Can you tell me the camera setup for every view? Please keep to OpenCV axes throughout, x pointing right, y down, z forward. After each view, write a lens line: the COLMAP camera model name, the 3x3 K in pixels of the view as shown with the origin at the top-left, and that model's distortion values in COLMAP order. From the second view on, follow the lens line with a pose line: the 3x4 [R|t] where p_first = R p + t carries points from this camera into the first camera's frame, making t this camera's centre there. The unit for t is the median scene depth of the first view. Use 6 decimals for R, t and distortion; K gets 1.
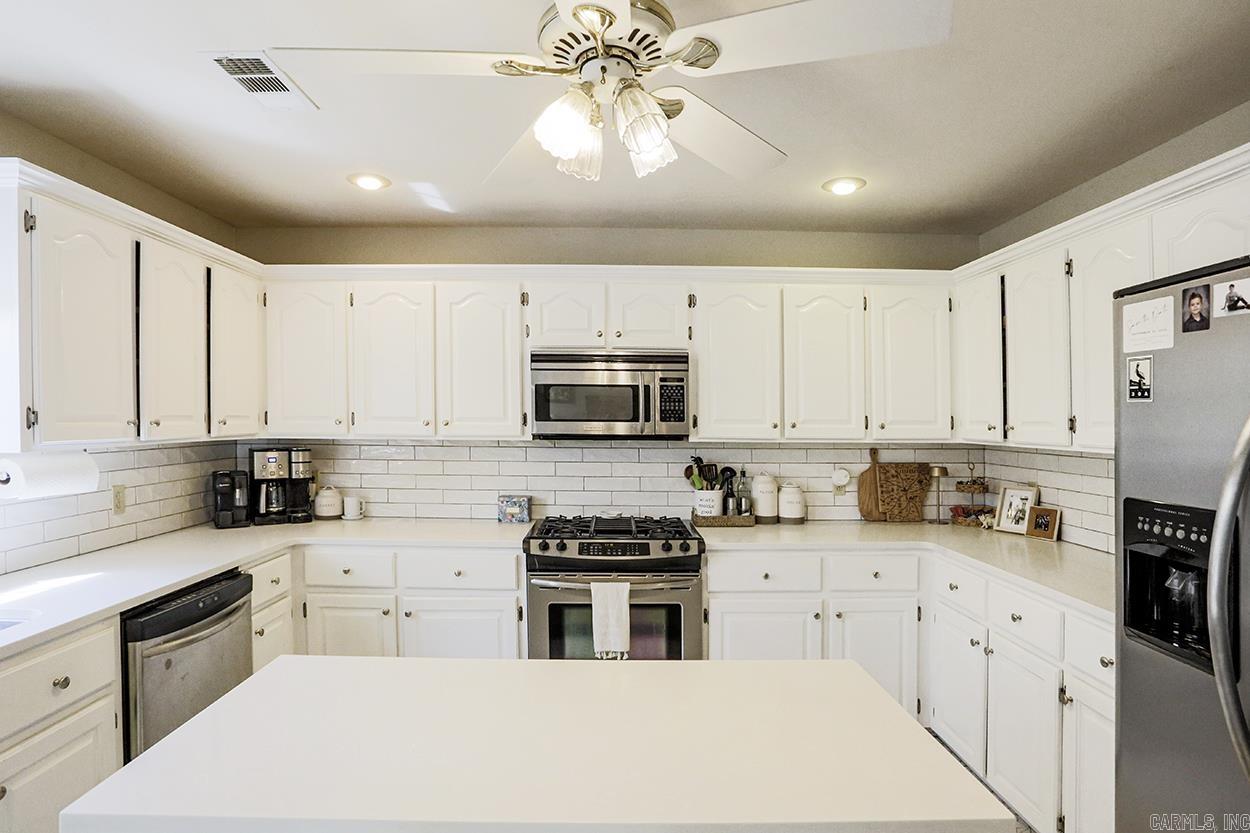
lens RADIAL K [[637.0, 0, 624.7], [0, 637.0, 423.1], [0, 0, 1]] dist [-0.033974, 0.008563]
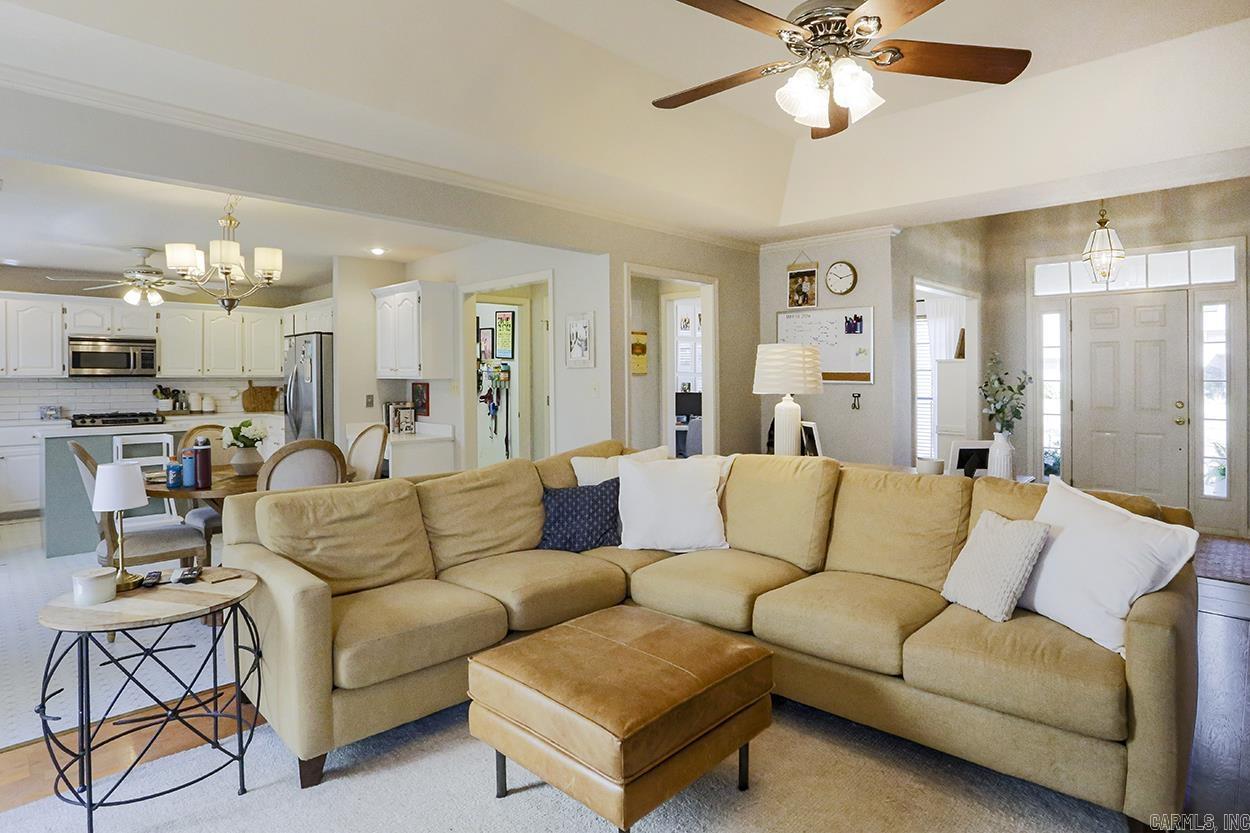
lens RADIAL K [[637.0, 0, 616.1], [0, 637.0, 371.6], [0, 0, 1]] dist [-0.033974, 0.008563]
pose [[0.711611, -0.002926, 0.702568, -0.310140], [0.007414, 0.999967, -0.003346, 0.028485], [-0.702535, 0.007590, 0.711609, -1.794214]]
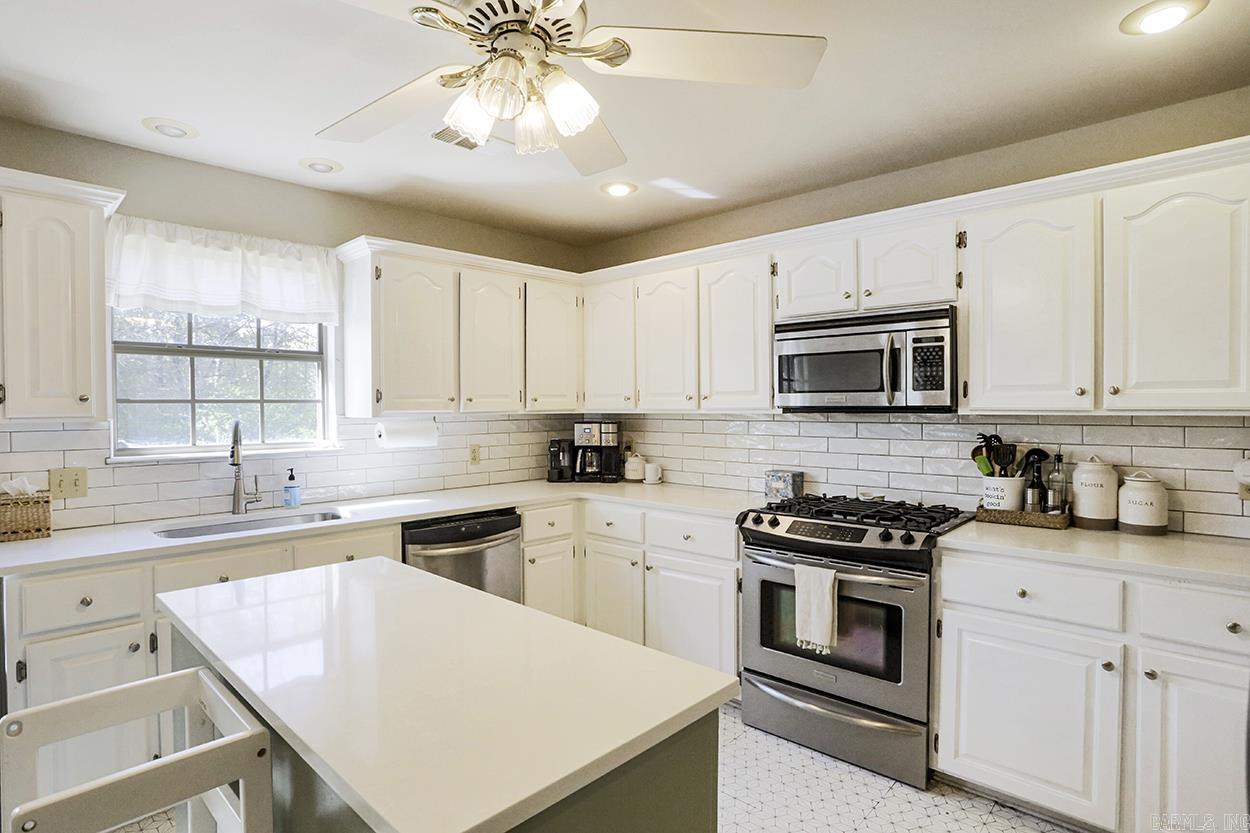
lens RADIAL K [[637.0, 0, 628.0], [0, 637.0, 408.0], [0, 0, 1]] dist [-0.033974, 0.008563]
pose [[0.737178, -0.010853, -0.675611, 0.341839], [0.011209, 0.999930, -0.003832, 0.019944], [0.675606, -0.004748, 0.737248, 0.128683]]
